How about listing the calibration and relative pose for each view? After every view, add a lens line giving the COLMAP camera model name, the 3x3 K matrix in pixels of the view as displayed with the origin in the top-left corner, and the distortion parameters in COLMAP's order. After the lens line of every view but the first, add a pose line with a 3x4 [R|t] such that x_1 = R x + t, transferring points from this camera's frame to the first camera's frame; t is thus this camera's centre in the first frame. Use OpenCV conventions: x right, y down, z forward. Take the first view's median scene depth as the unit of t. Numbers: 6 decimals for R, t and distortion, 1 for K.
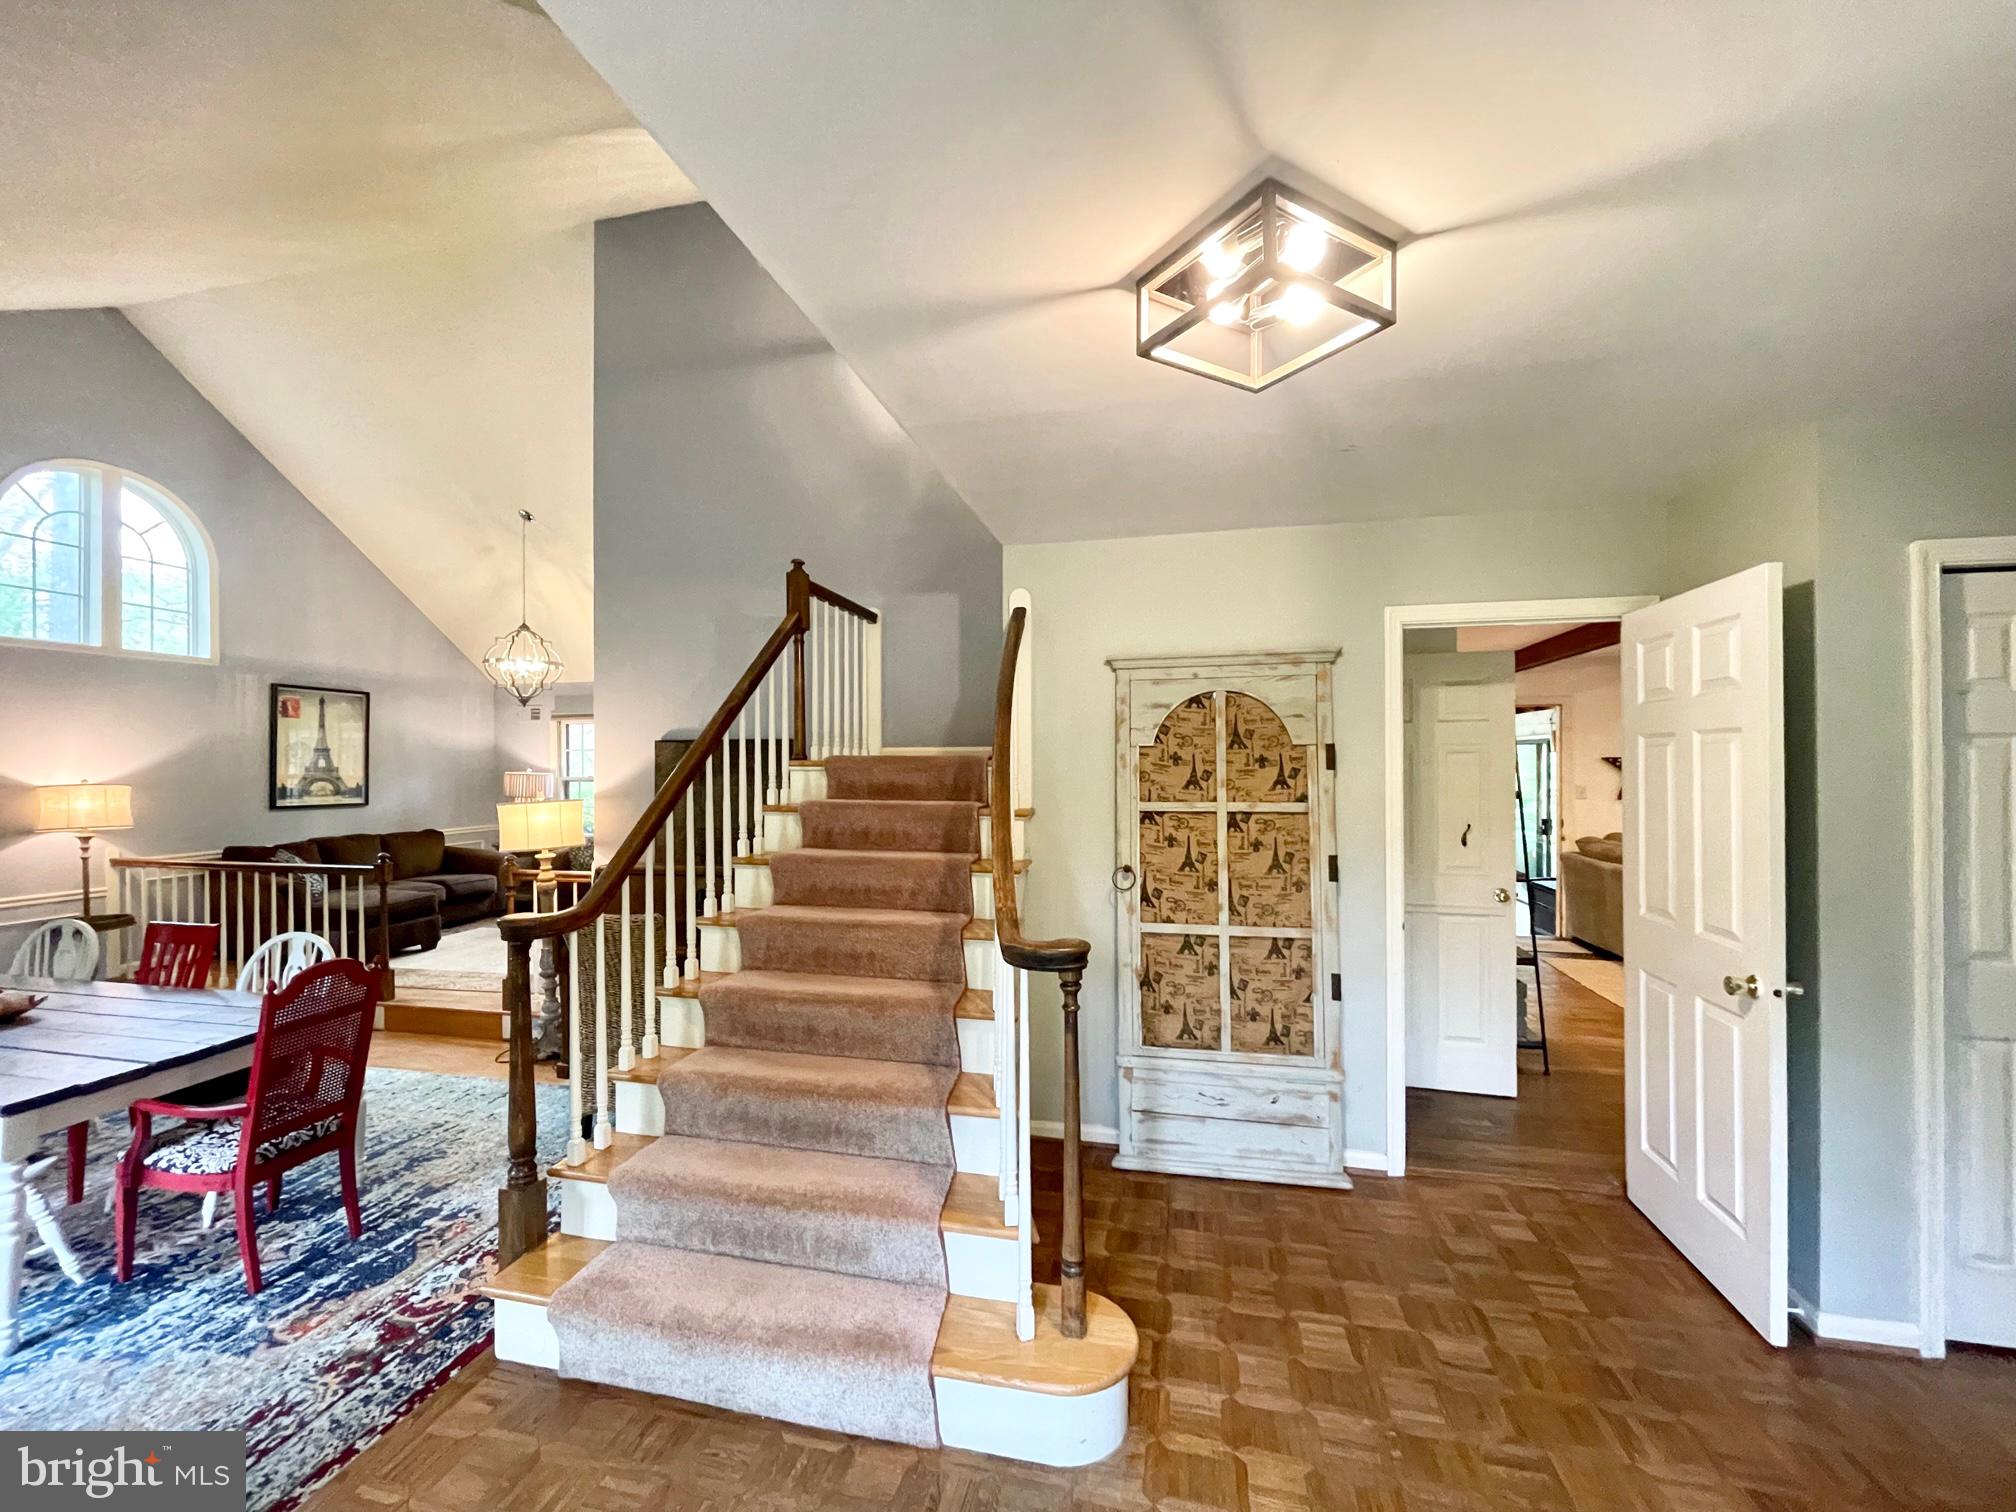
lens RADIAL K [[821.1, 0, 1001.7], [0, 821.1, 761.2], [0, 0, 1]] dist [-0.000592, -0.001198]
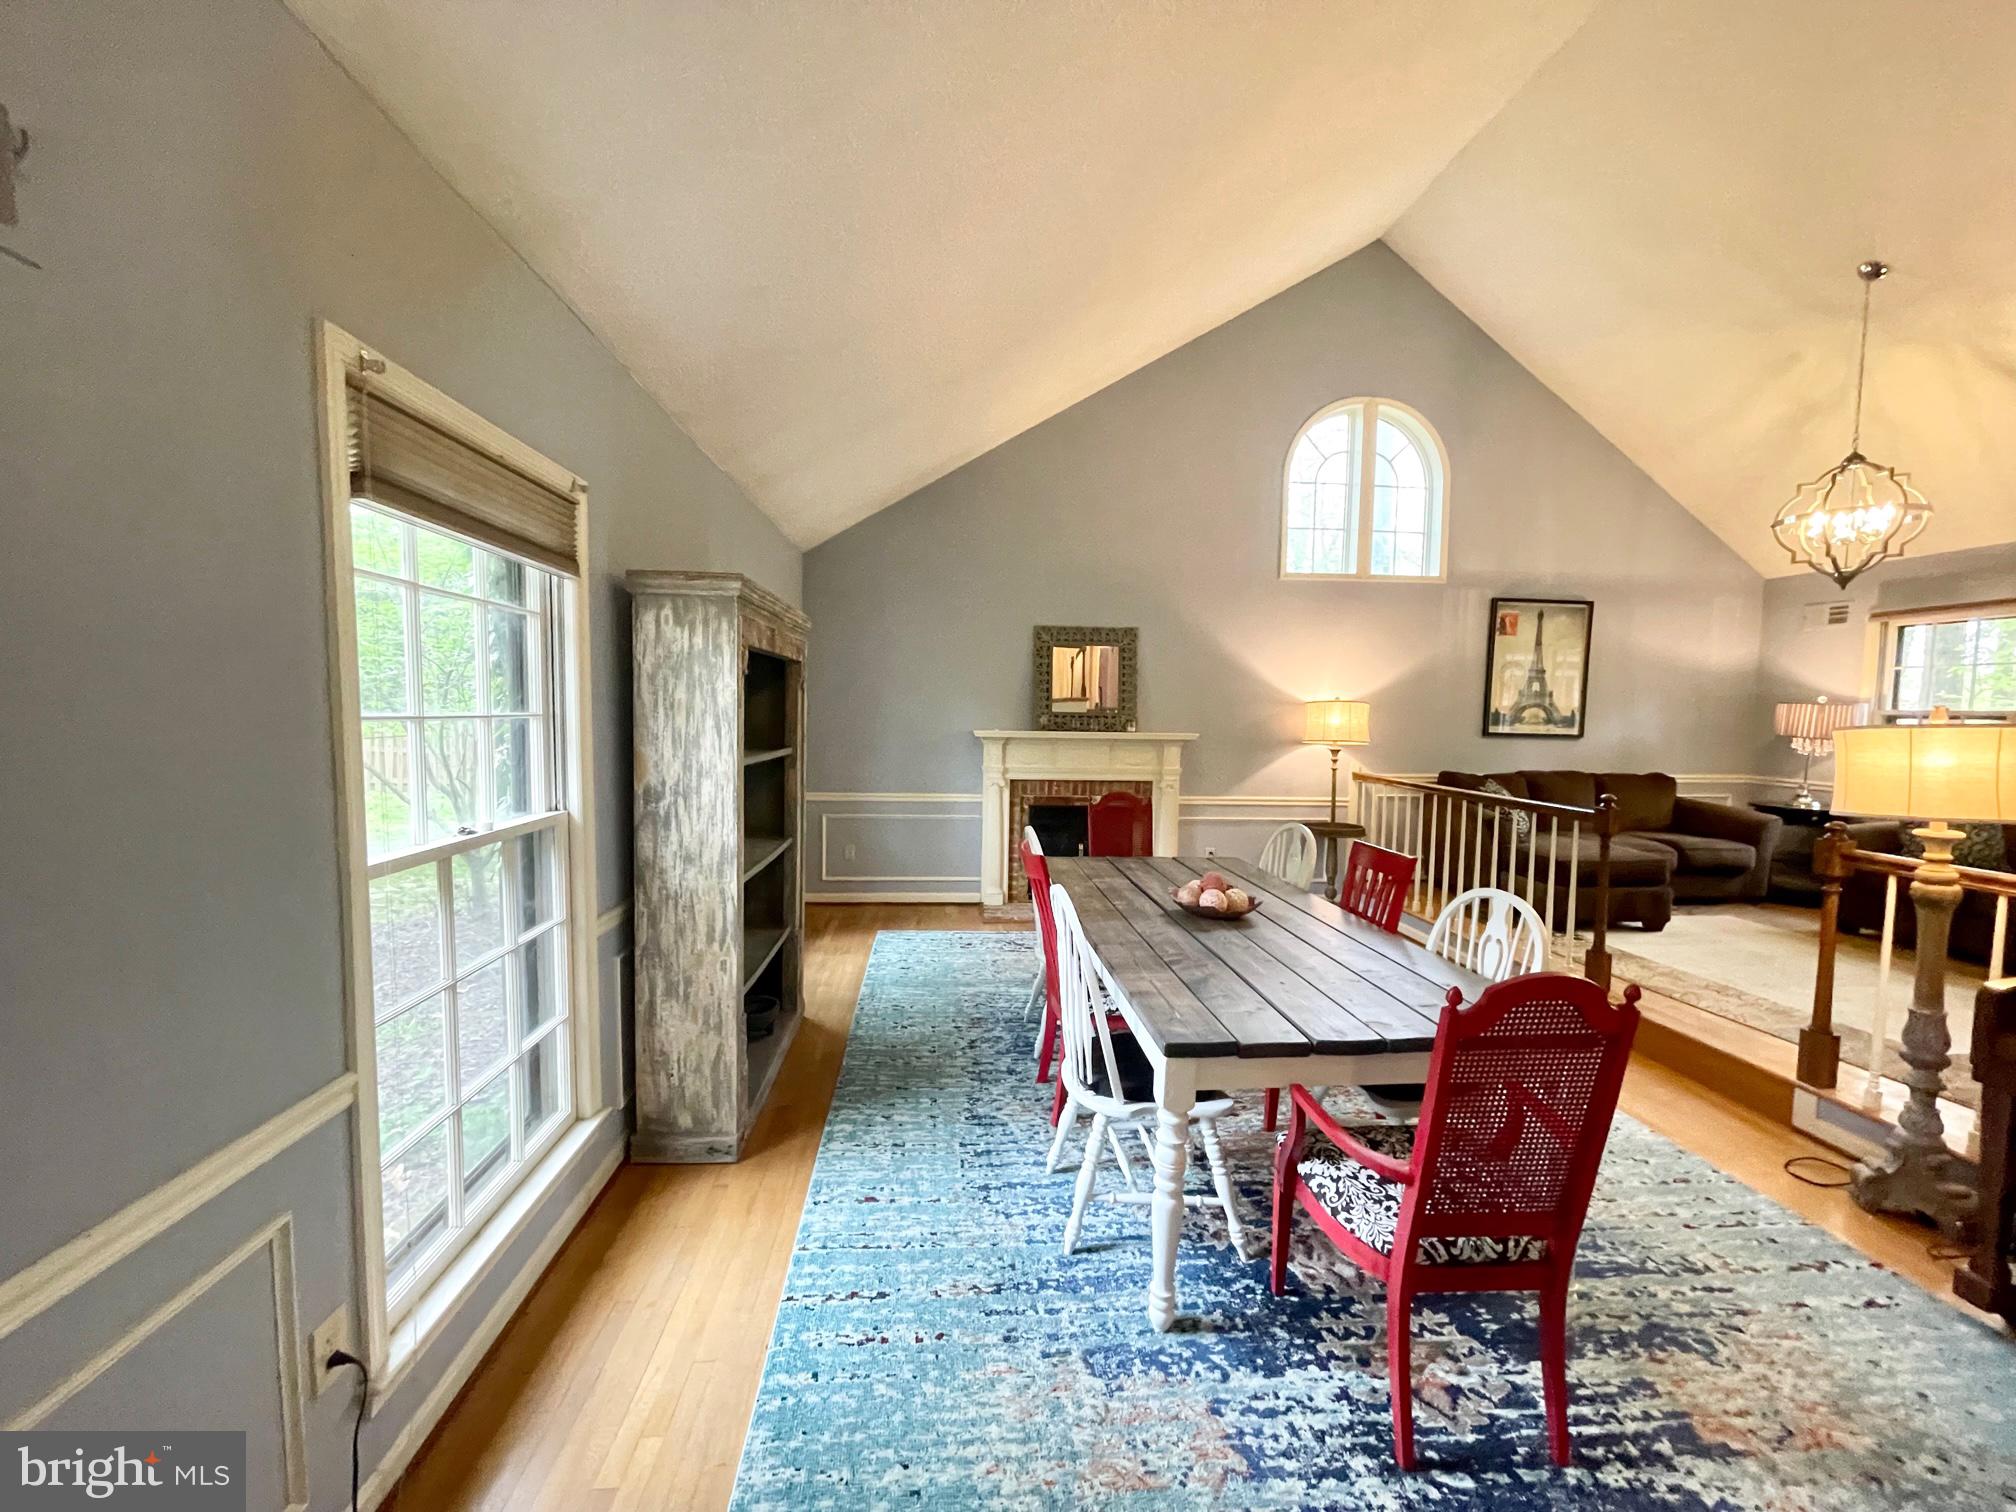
lens RADIAL K [[821.1, 0, 1002.0], [0, 821.1, 764.9], [0, 0, 1]] dist [-0.000592, -0.001198]
pose [[0.304291, 0.078914, -0.949305, -0.194882], [-0.015698, 0.996843, 0.077834, 0.032344], [0.952450, -0.008782, 0.304569, 0.224525]]
